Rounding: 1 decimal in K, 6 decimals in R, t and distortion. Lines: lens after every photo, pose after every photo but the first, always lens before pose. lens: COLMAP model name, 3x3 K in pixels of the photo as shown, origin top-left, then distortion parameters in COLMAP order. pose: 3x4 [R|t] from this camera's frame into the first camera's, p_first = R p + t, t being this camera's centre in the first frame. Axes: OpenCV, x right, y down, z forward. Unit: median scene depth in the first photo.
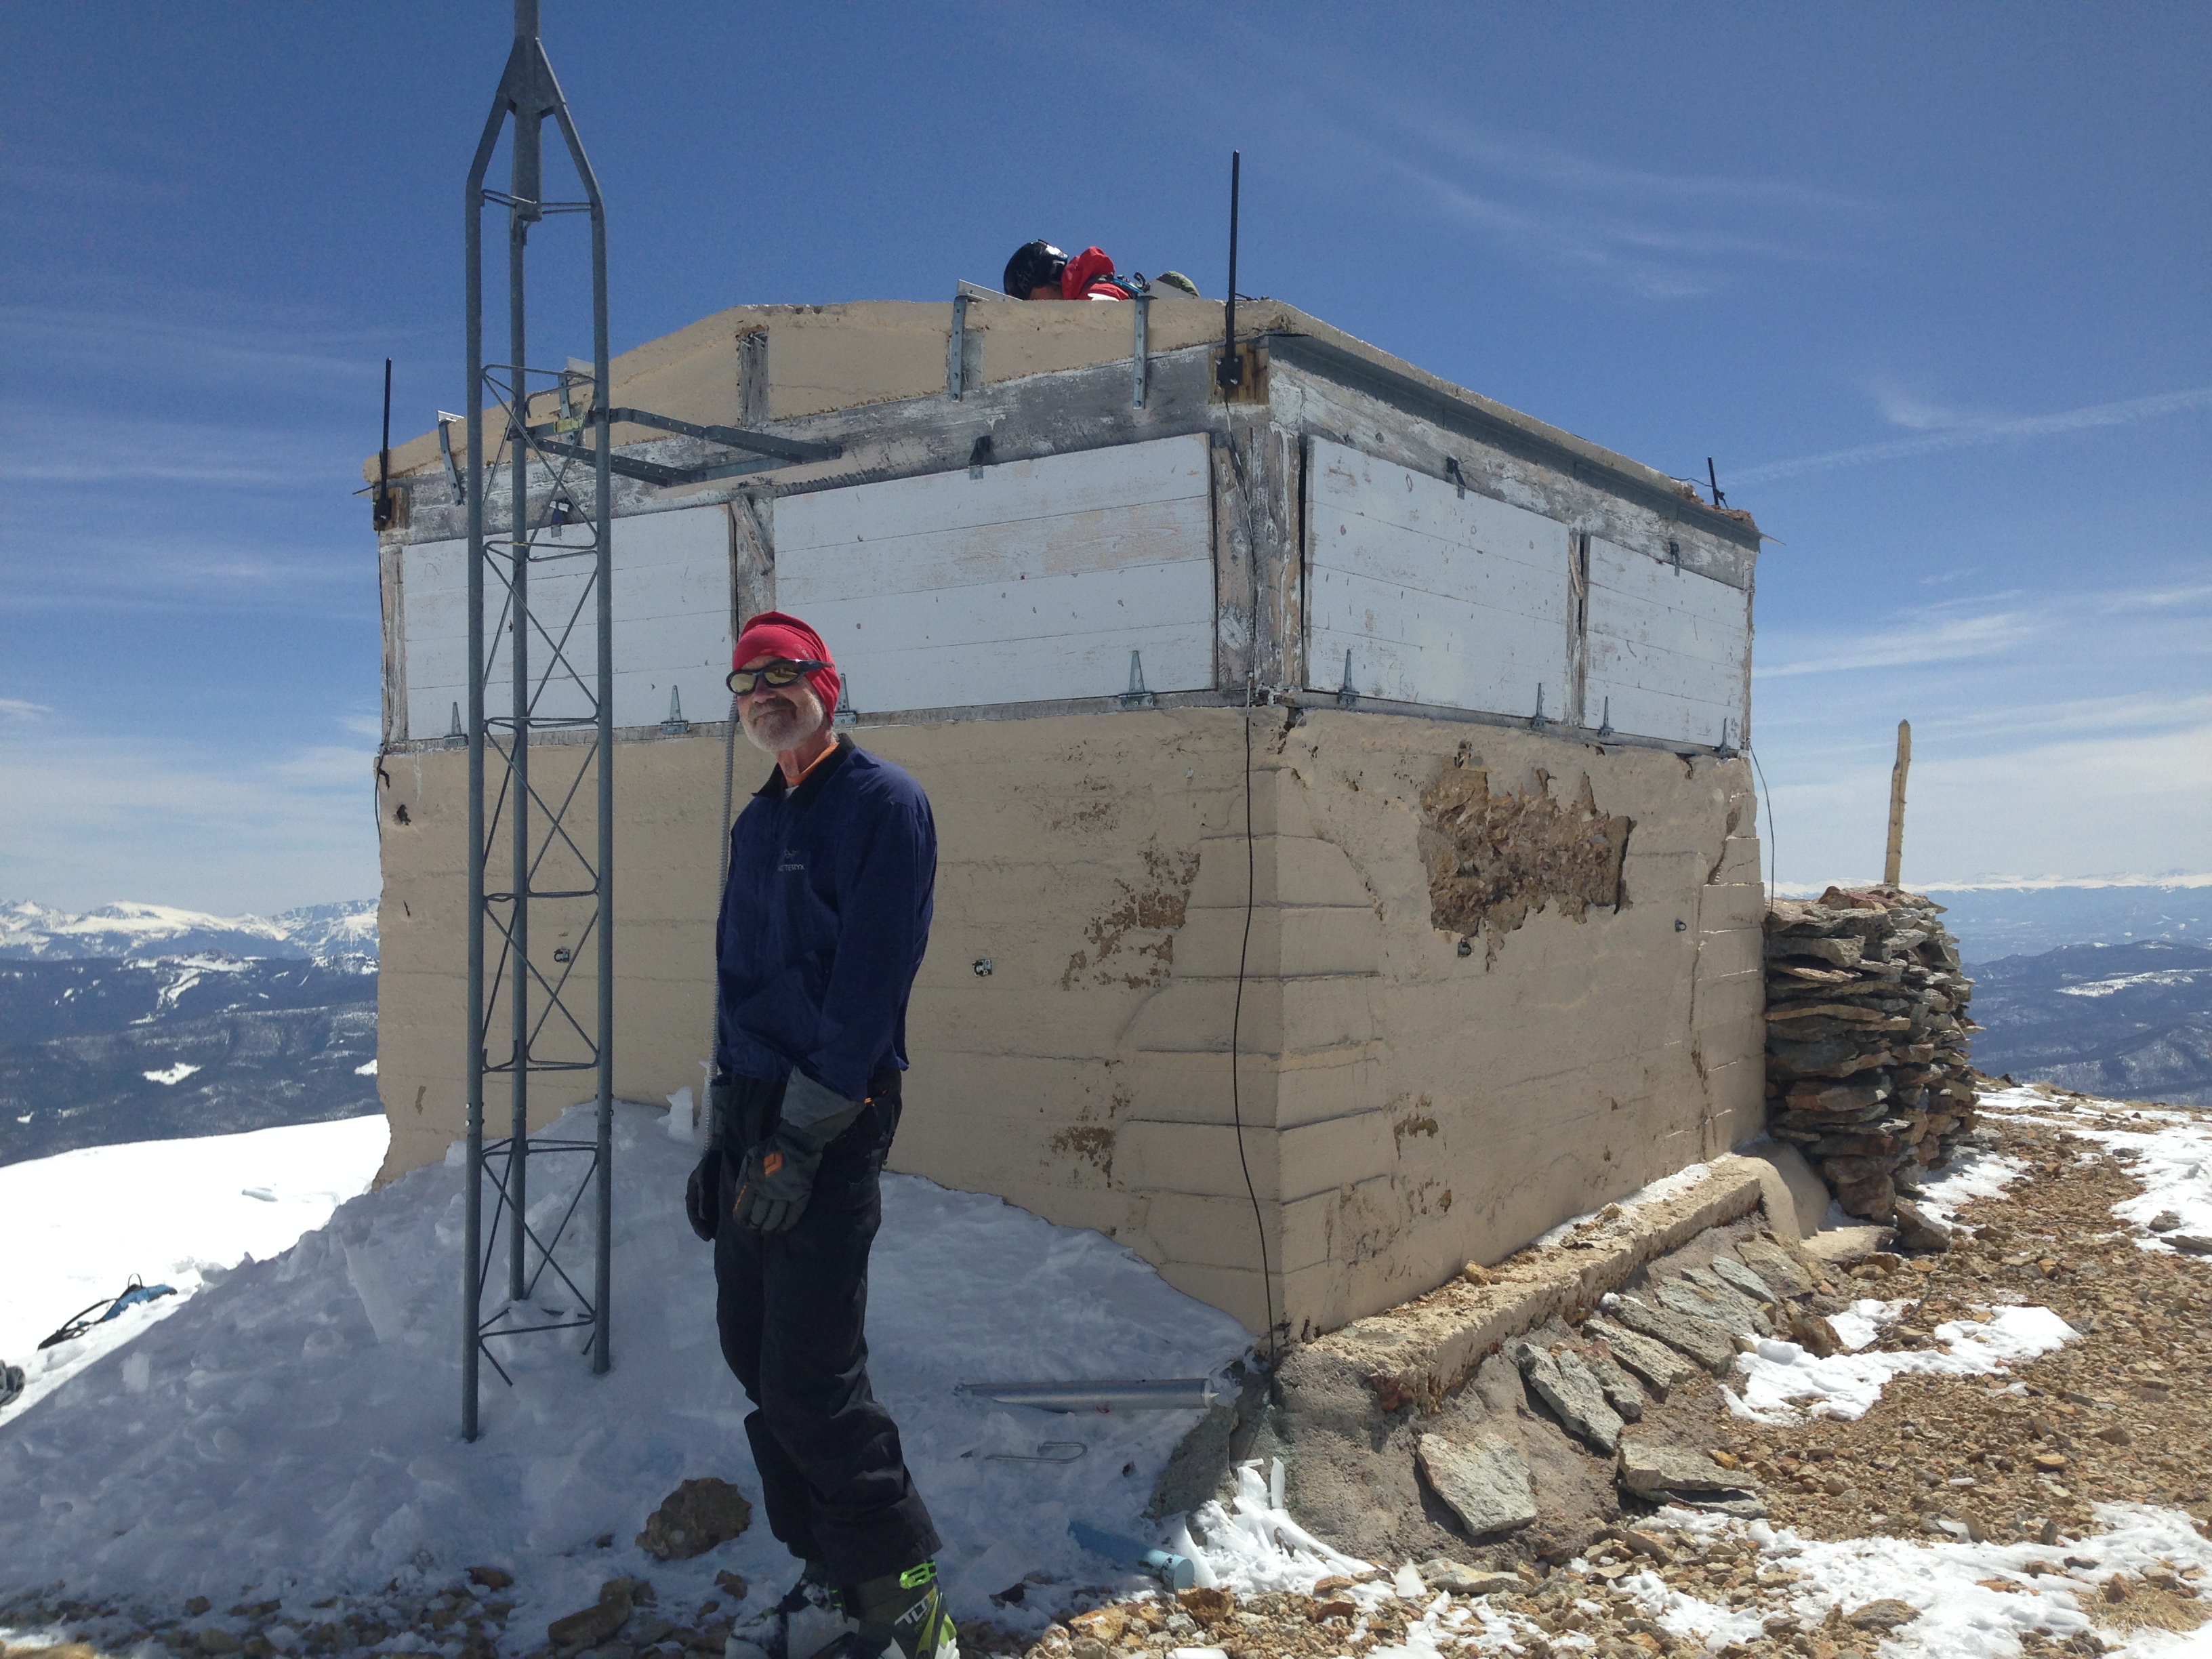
lens RADIAL K [[1944.5, 0, 1078.2], [0, 1944.5, 919.4], [0, 0, 1]] dist [0.044170, -0.011364]
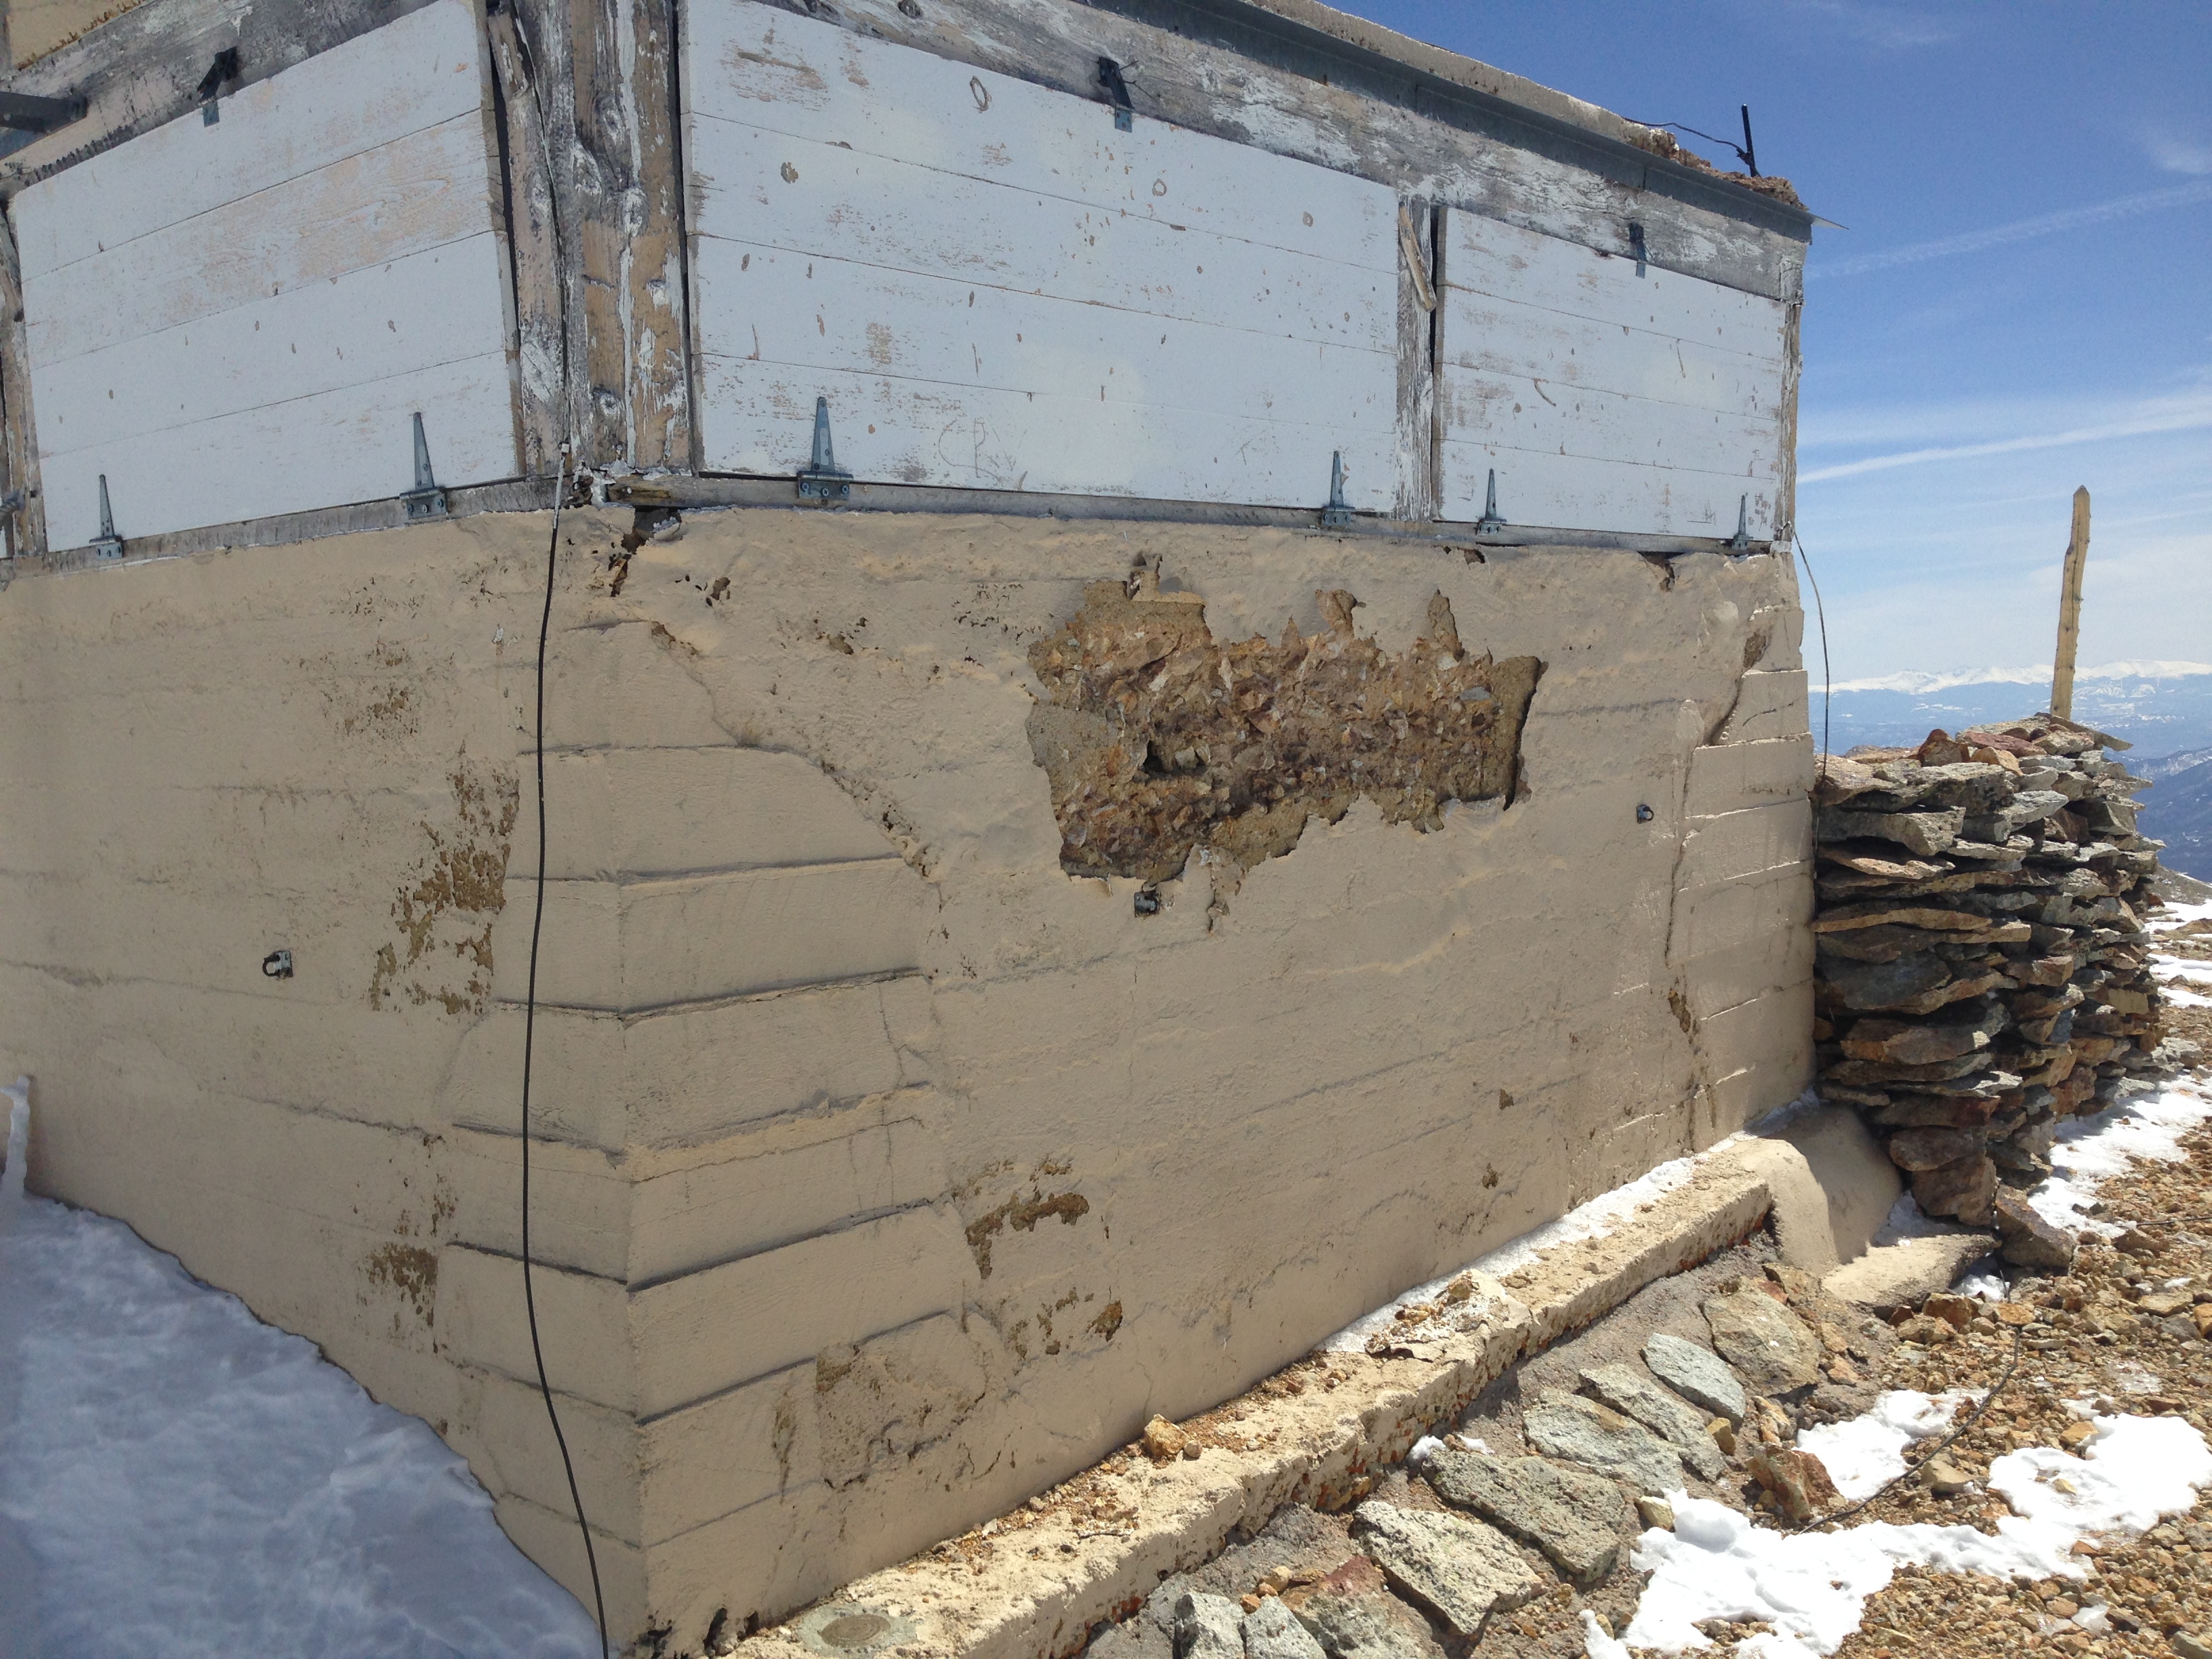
lens RADIAL K [[1901.0, 0, 1142.2], [0, 1901.0, 888.8], [0, 0, 1]] dist [0.081264, -0.128983]
pose [[0.994268, -0.016421, -0.105644, 0.251081], [0.025530, 0.996015, 0.085459, -0.038289], [0.103820, -0.087666, 0.990725, 0.403445]]
